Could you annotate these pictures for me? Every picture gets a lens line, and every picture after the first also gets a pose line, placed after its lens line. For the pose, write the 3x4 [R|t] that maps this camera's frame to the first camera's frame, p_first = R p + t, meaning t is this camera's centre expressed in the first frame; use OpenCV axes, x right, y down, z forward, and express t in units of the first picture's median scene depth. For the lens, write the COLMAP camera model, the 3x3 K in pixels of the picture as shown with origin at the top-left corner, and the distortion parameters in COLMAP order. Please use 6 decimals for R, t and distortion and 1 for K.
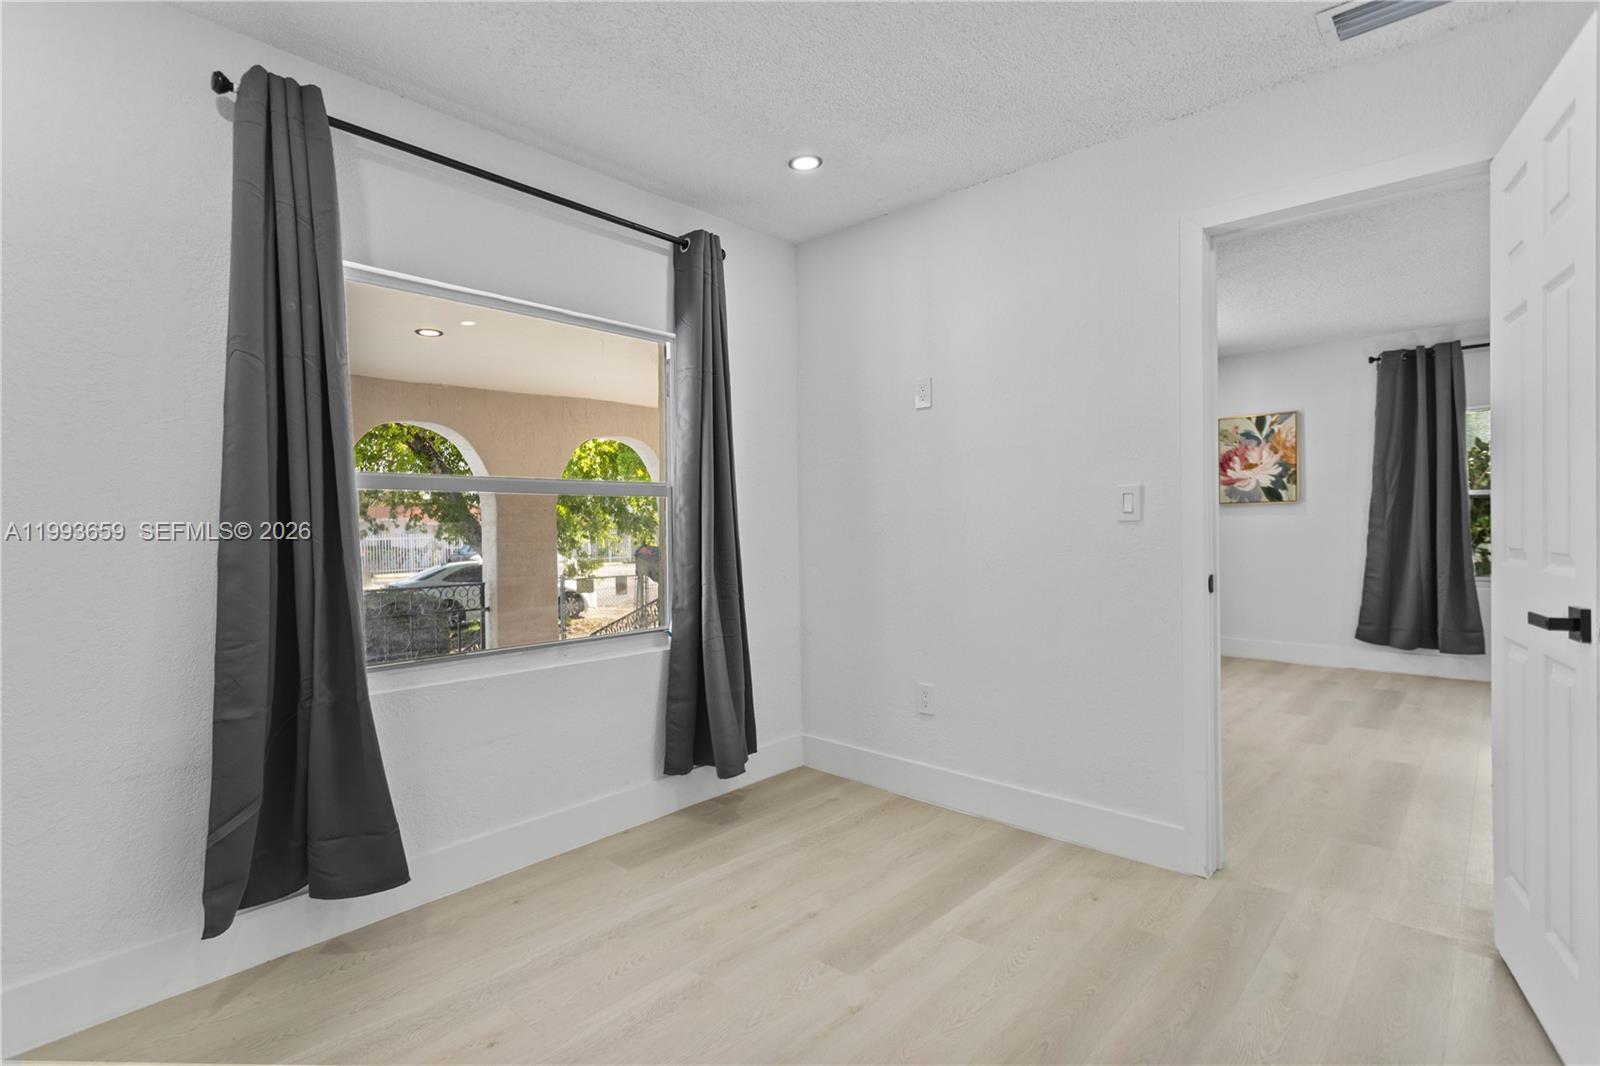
lens RADIAL K [[772.9, 0, 778.8], [0, 772.9, 531.3], [0, 0, 1]] dist [0.010986, 0.000585]
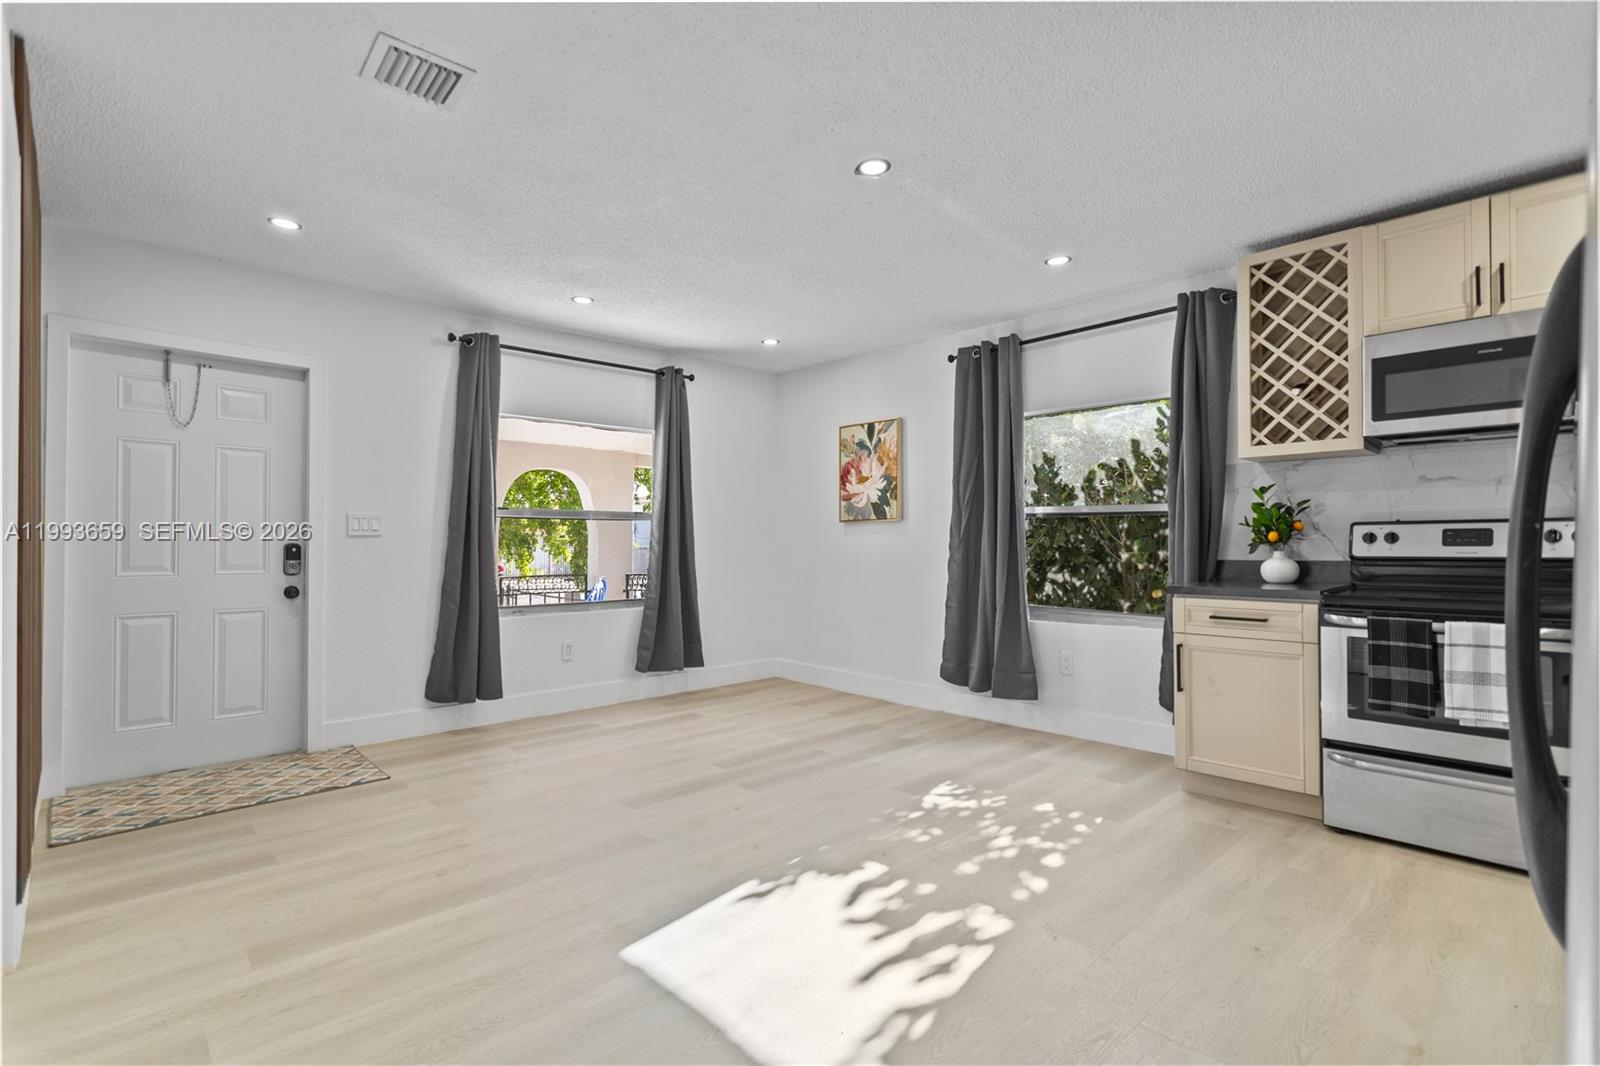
lens RADIAL K [[762.1, 0, 776.4], [0, 762.1, 538.4], [0, 0, 1]] dist [-0.001193, 0.000521]
pose [[0.997183, 0.009014, -0.074461, 1.220038], [-0.010002, 0.999867, -0.012913, -0.008594], [0.074335, 0.013622, 0.997140, 0.256540]]
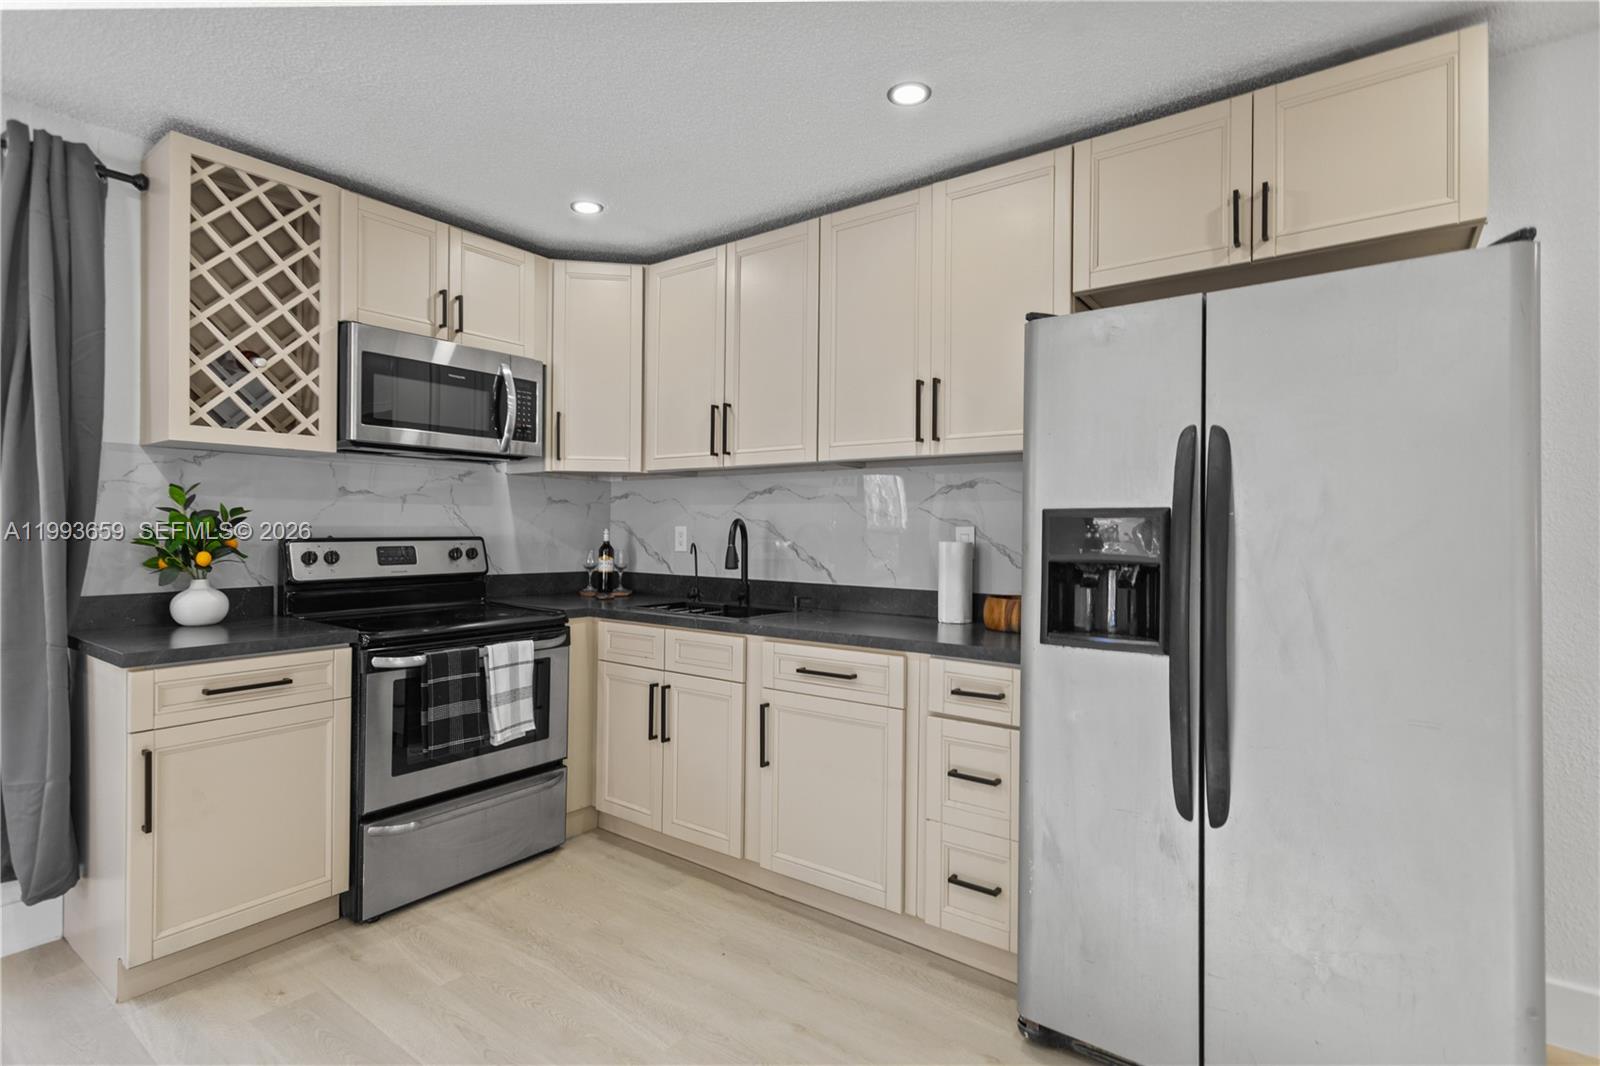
lens RADIAL K [[762.8, 0, 805.9], [0, 762.8, 529.5], [0, 0, 1]] dist [-0.000548, 0.001403]
pose [[-0.118894, 0.010980, 0.992846, 1.012483], [0.003030, 0.999938, -0.010695, -0.054359], [-0.992902, 0.001737, -0.118920, 0.928994]]
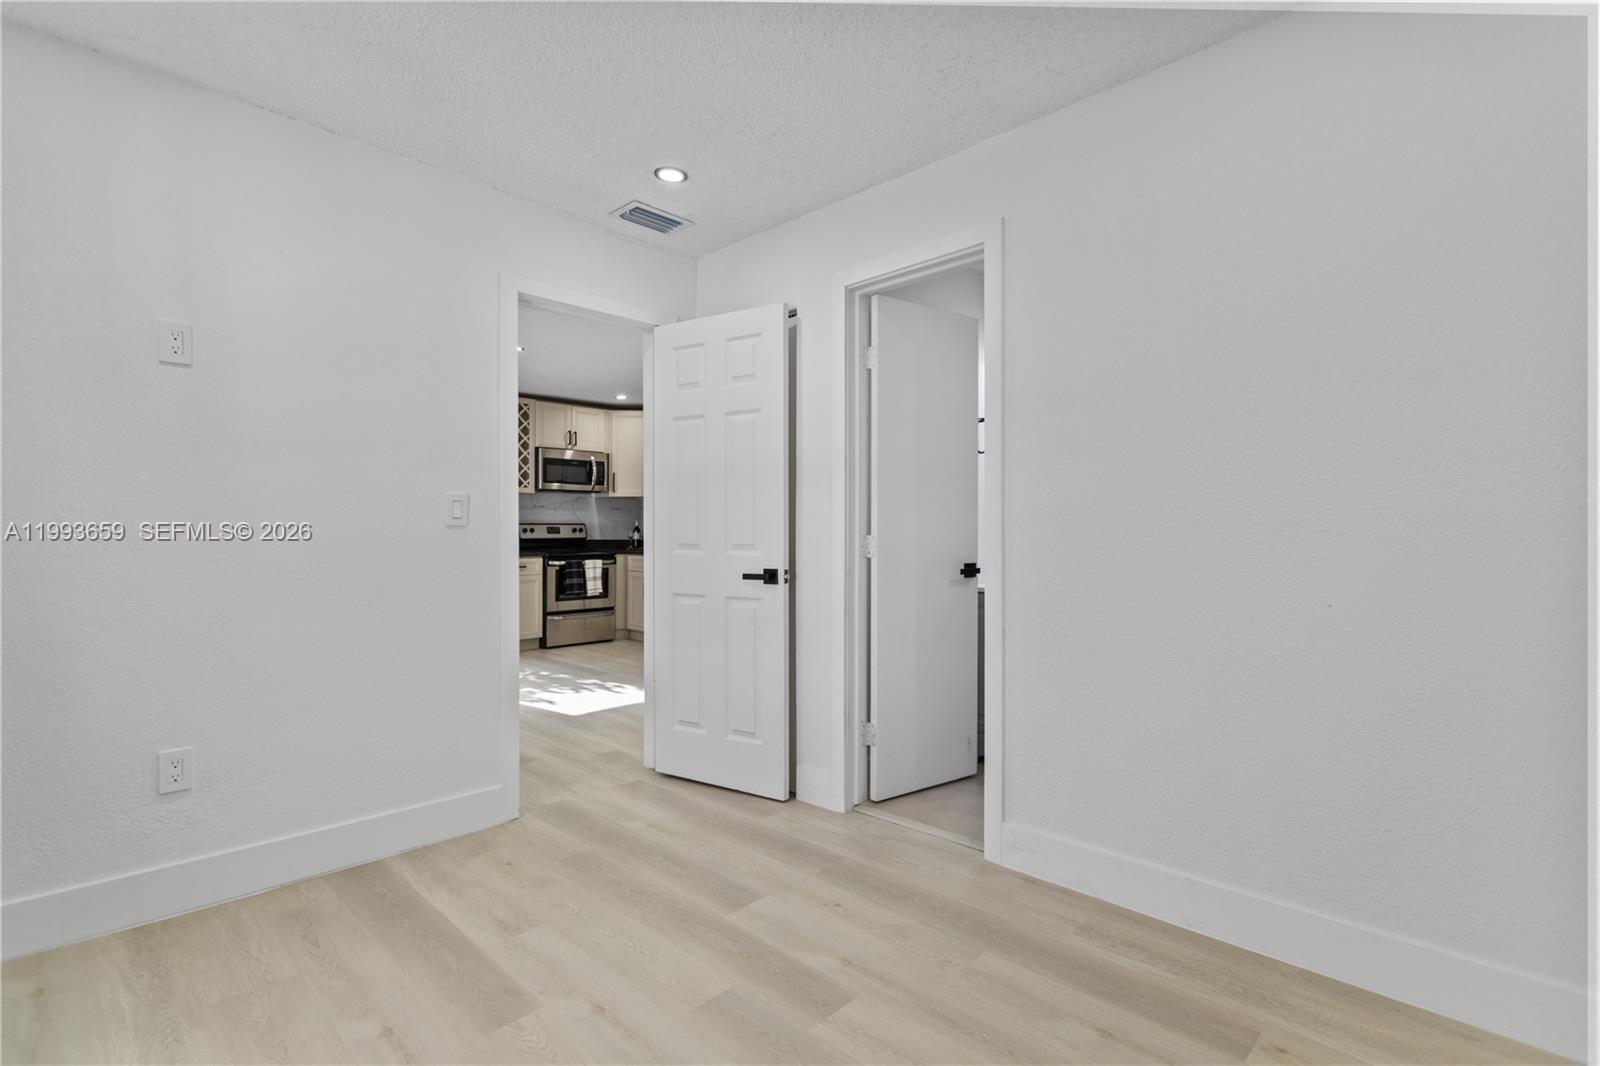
lens RADIAL K [[762.8, 0, 805.9], [0, 762.8, 529.5], [0, 0, 1]] dist [-0.000548, 0.001403]
pose [[0.013946, 0.014122, 0.999803, -0.544346], [0.009745, 0.999851, -0.014259, 0.010361], [-0.999855, 0.009942, 0.013807, 0.436552]]
